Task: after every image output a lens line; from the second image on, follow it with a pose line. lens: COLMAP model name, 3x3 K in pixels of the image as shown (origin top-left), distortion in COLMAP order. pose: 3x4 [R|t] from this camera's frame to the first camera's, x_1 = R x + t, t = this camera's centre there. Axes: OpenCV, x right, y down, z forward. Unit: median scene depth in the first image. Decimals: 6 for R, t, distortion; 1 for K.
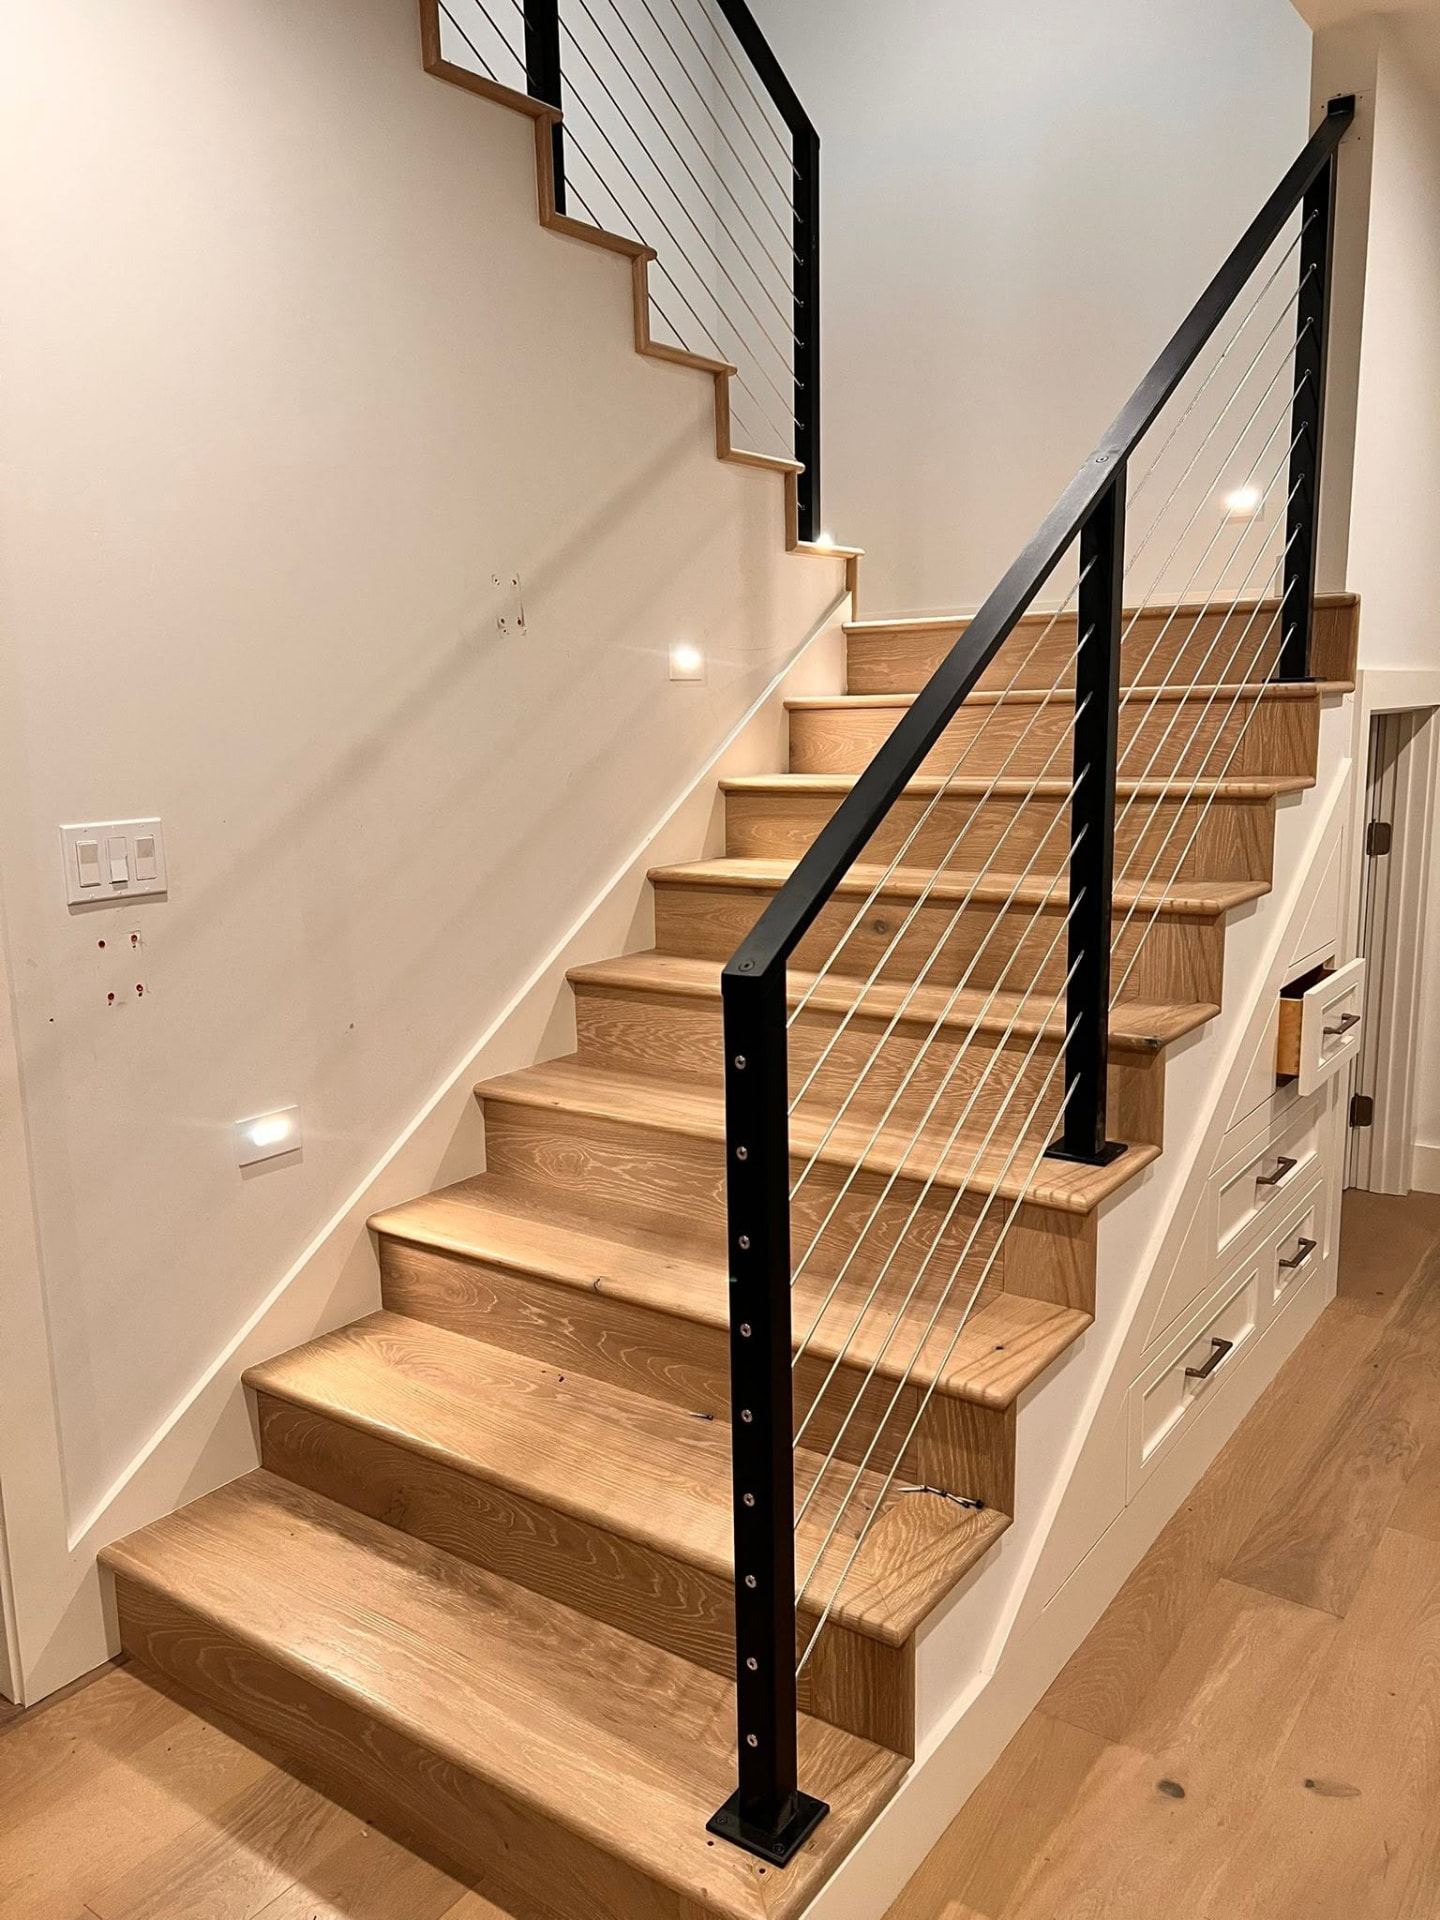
lens RADIAL K [[1452.4, 0, 720.2], [0, 1452.4, 957.9], [0, 0, 1]] dist [0.012100, -0.007659]
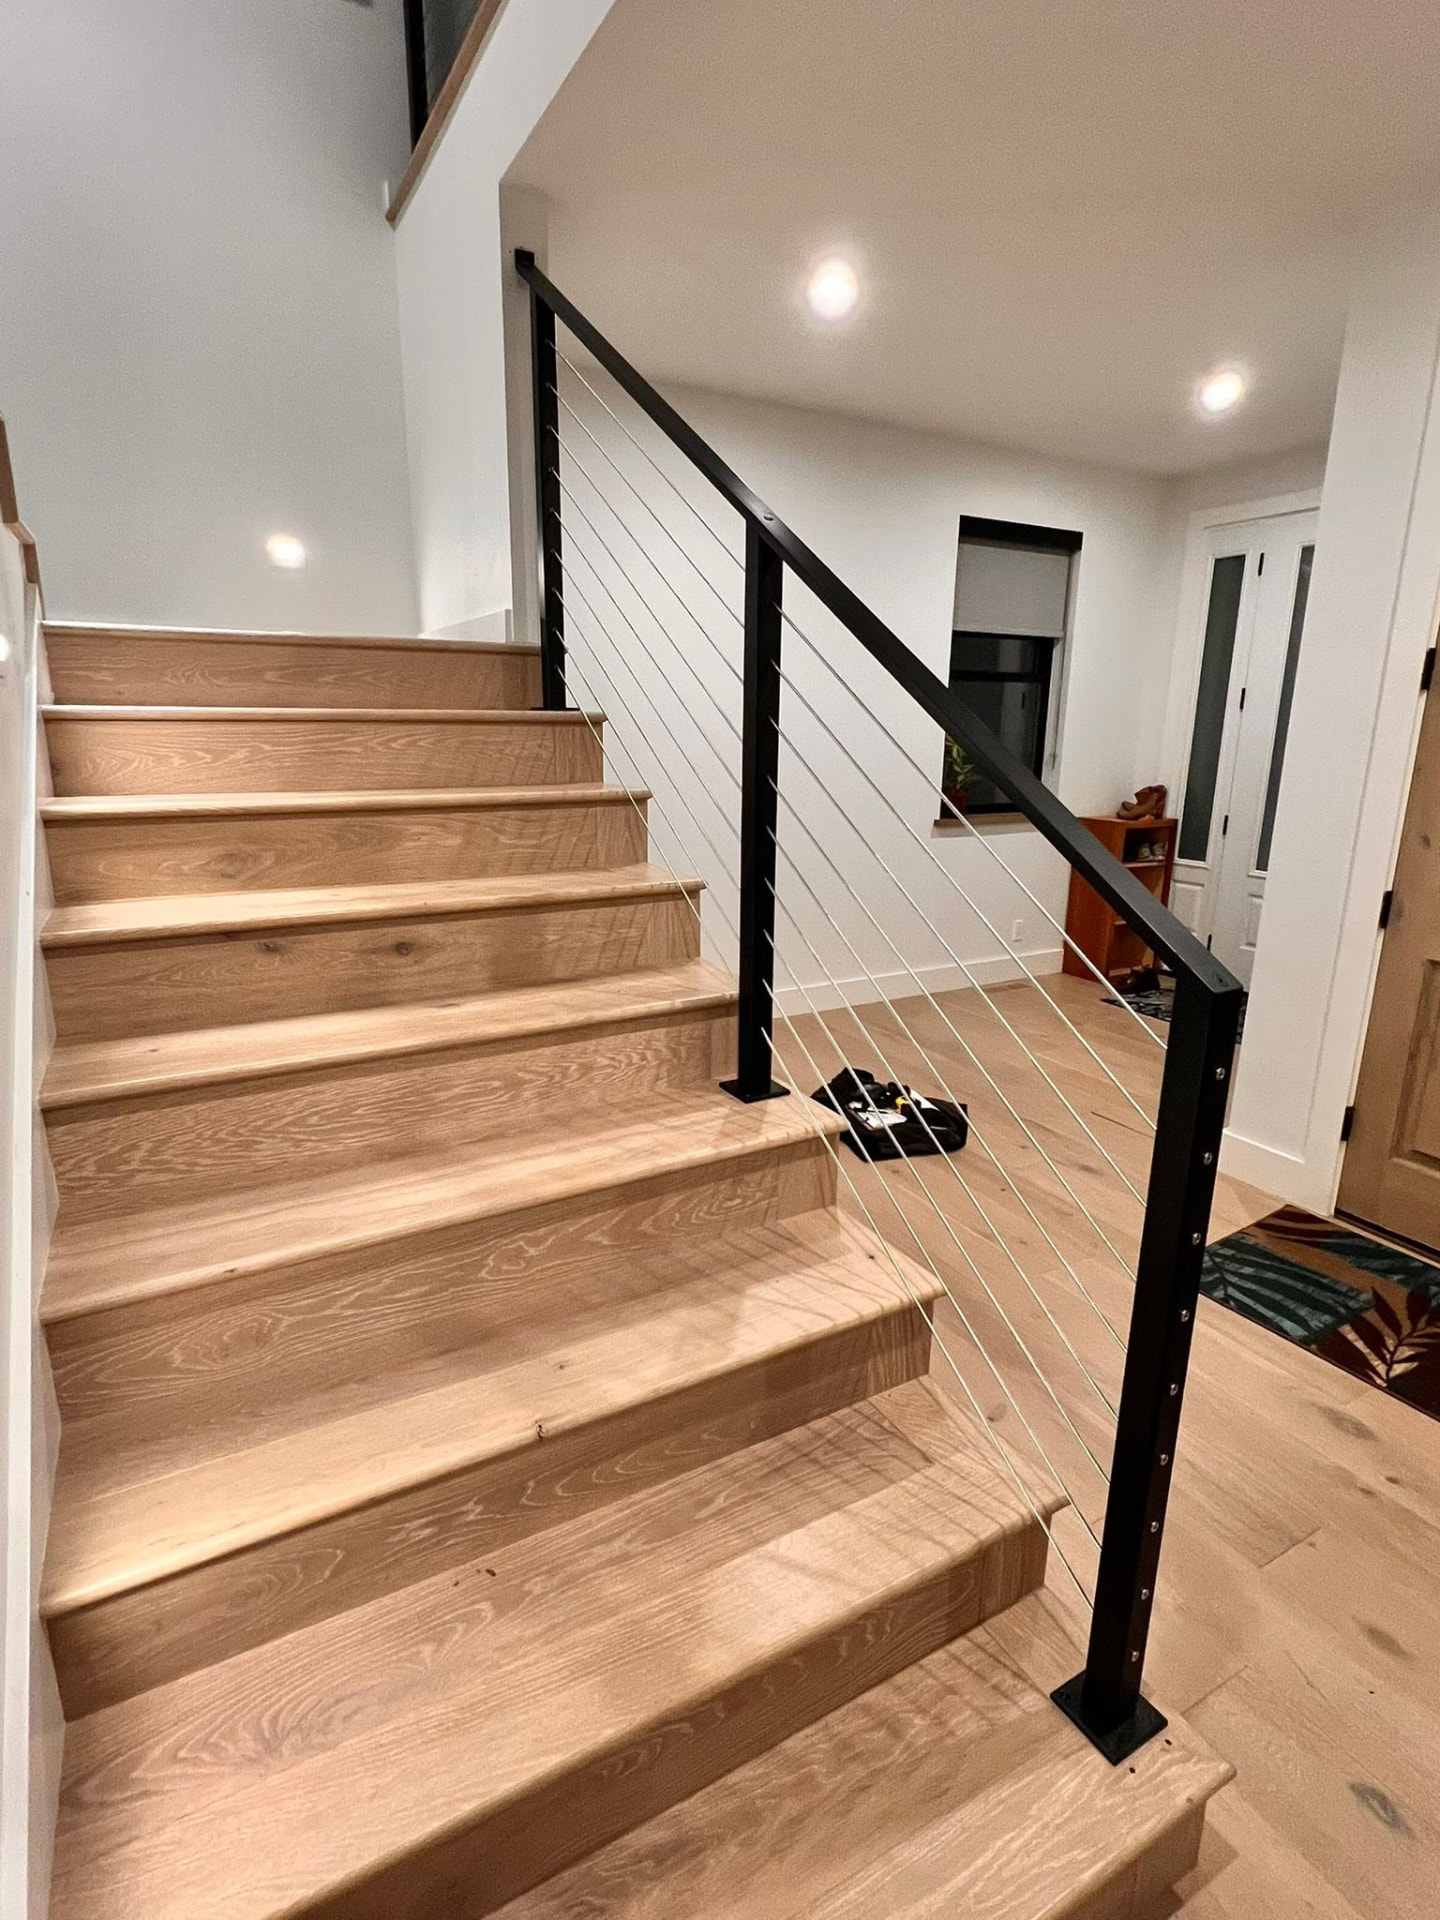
lens RADIAL K [[966.9, 0, 719.6], [0, 966.9, 967.6], [0, 0, 1]] dist [-0.003021, 0.000027]
pose [[0.426268, -0.204497, 0.881179, -0.414788], [0.140465, 0.977260, 0.158846, -0.091924], [-0.893625, 0.056064, 0.445300, 0.579204]]
